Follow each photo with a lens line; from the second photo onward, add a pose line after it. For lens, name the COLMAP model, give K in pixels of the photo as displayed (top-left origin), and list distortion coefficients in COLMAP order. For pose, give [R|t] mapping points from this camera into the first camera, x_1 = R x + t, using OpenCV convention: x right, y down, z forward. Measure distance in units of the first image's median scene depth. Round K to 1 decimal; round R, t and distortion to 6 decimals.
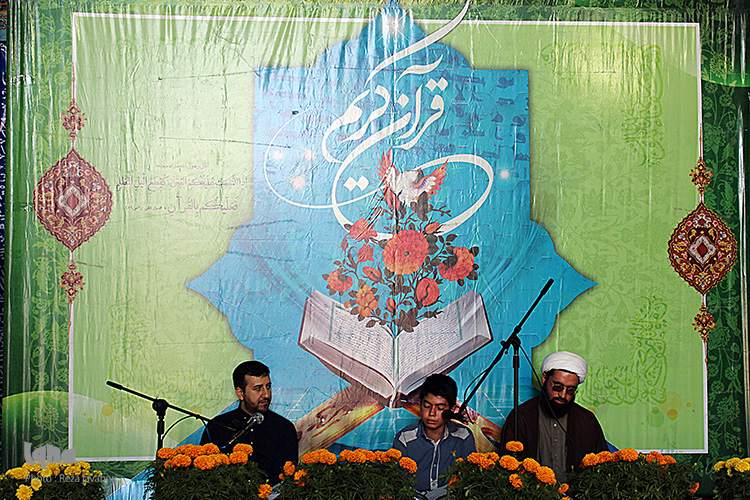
lens RADIAL K [[1164.0, 0, 374.9], [0, 1164.0, 288.8], [0, 0, 1]] dist [-0.014596, -0.005756]
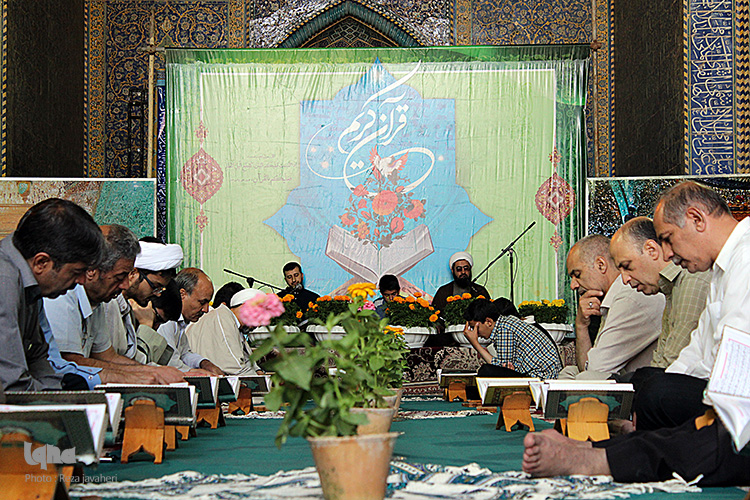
lens RADIAL K [[1263.8, 0, 375.0], [0, 1263.8, 250.0], [0, 0, 1]] dist [0.019807, 0.027185]
pose [[0.996757, -0.008057, -0.080071, 0.166551], [0.008502, 0.999950, 0.005215, 0.030787], [0.080025, -0.005879, 0.996776, -0.941137]]
